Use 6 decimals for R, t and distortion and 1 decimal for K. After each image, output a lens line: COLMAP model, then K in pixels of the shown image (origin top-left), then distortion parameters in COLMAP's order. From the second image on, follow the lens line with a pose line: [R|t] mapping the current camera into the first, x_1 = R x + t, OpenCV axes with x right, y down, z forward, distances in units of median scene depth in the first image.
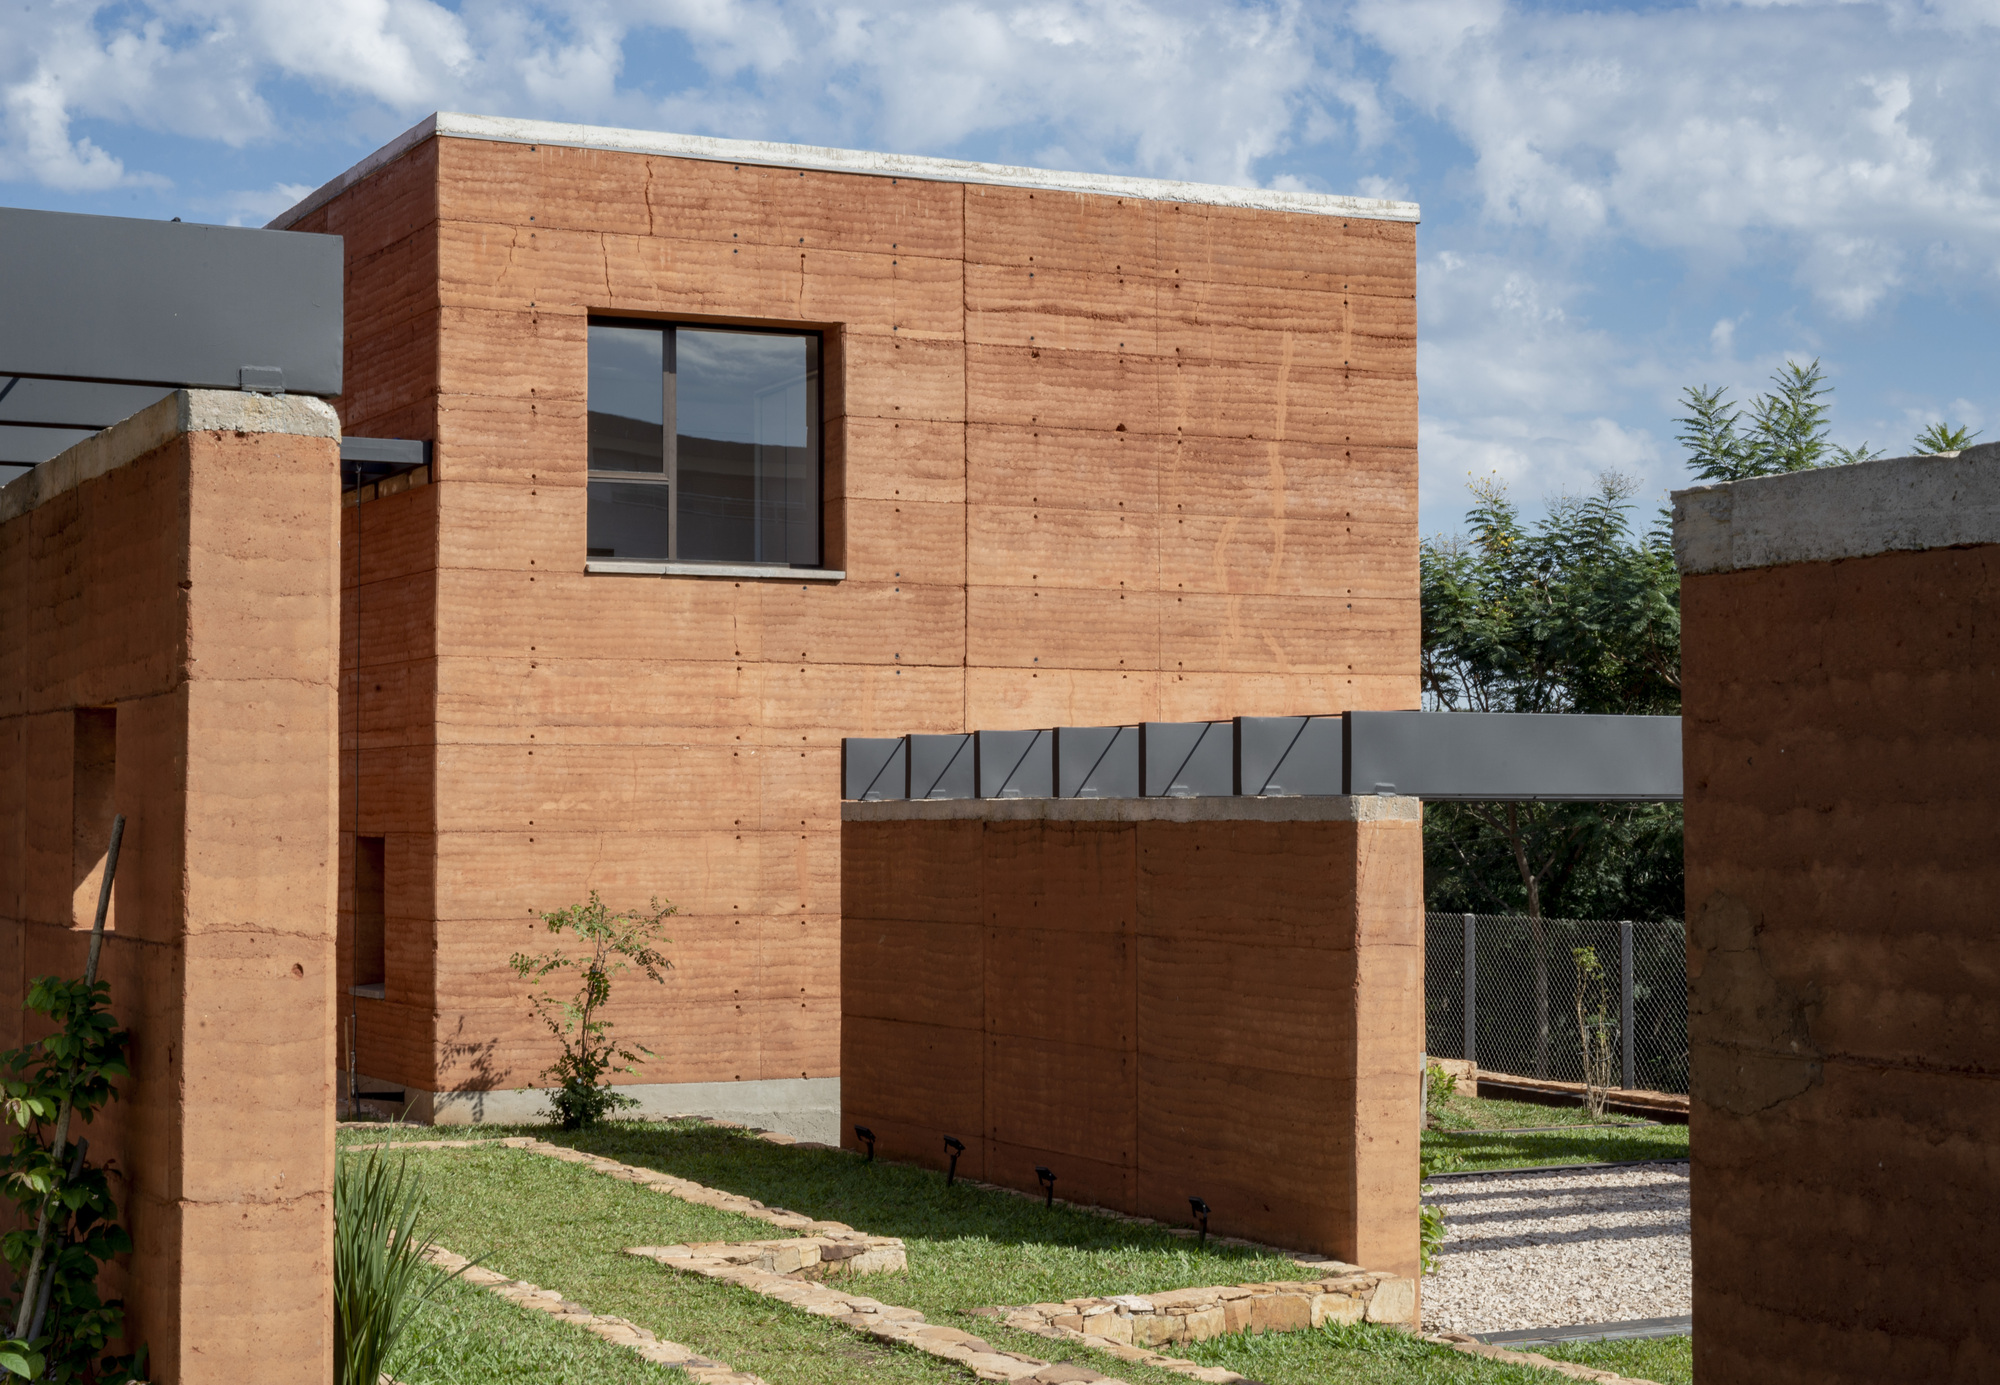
lens RADIAL K [[3113.9, 0, 1000.6], [0, 3113.9, 641.0], [0, 0, 1]] dist [-0.015840, -0.082872]
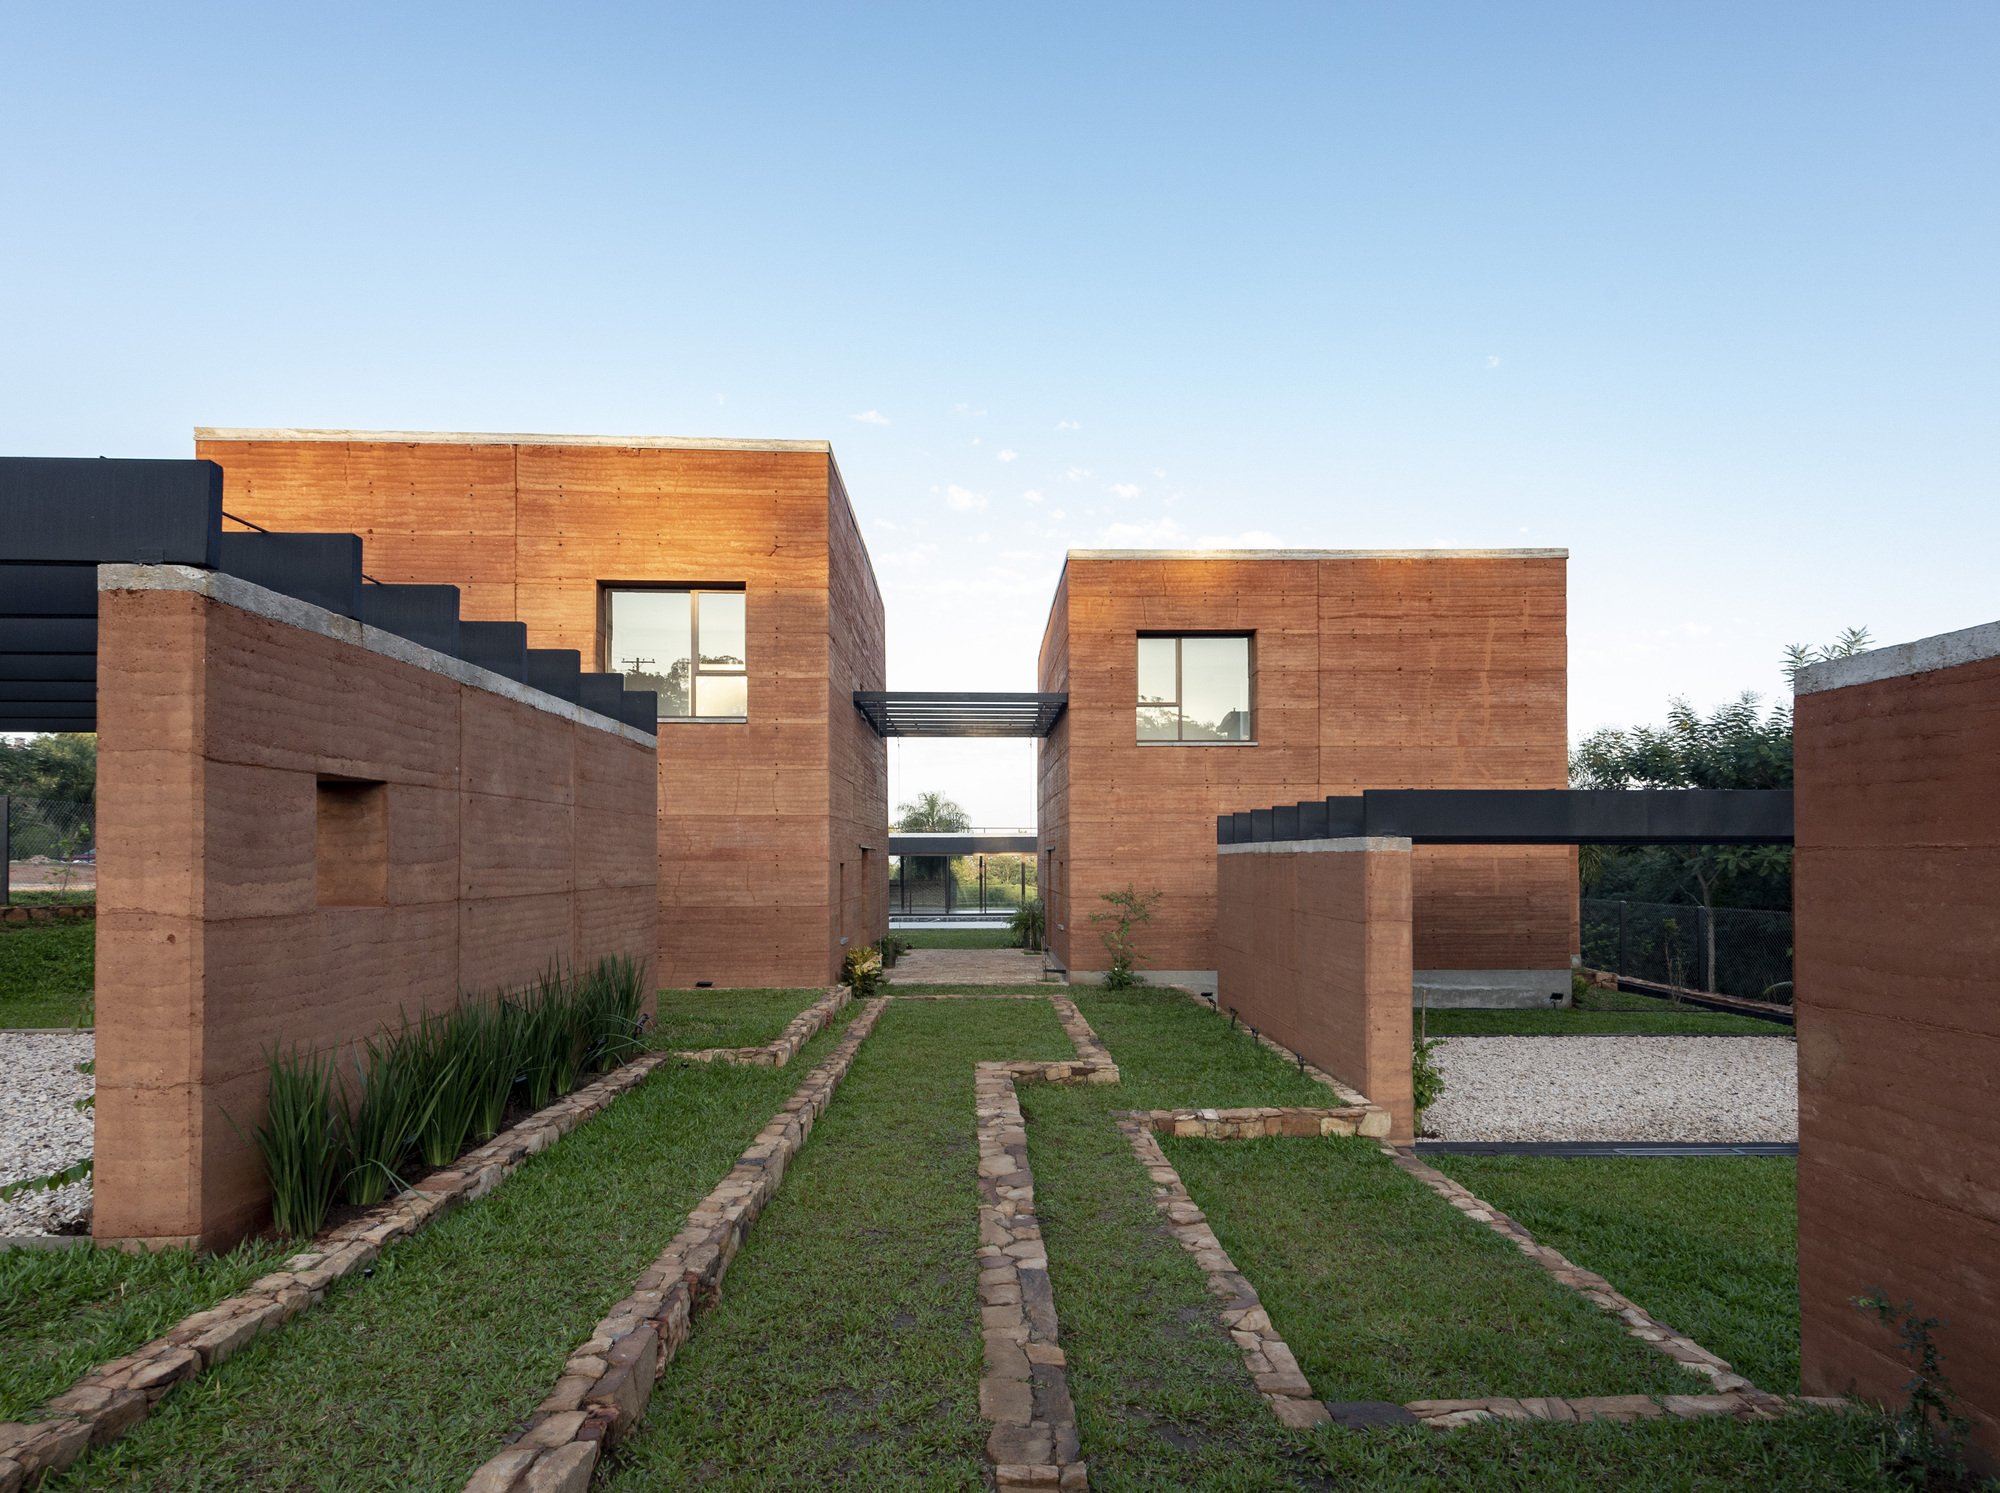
lens RADIAL K [[1121.7, 0, 1009.6], [0, 1121.7, 839.1], [0, 0, 1]] dist [0.024144, -0.000336]
pose [[0.911365, -0.008065, -0.411520, 0.114513], [0.024529, 0.999095, 0.034743, 0.014102], [0.410867, -0.041758, 0.910738, 0.196982]]
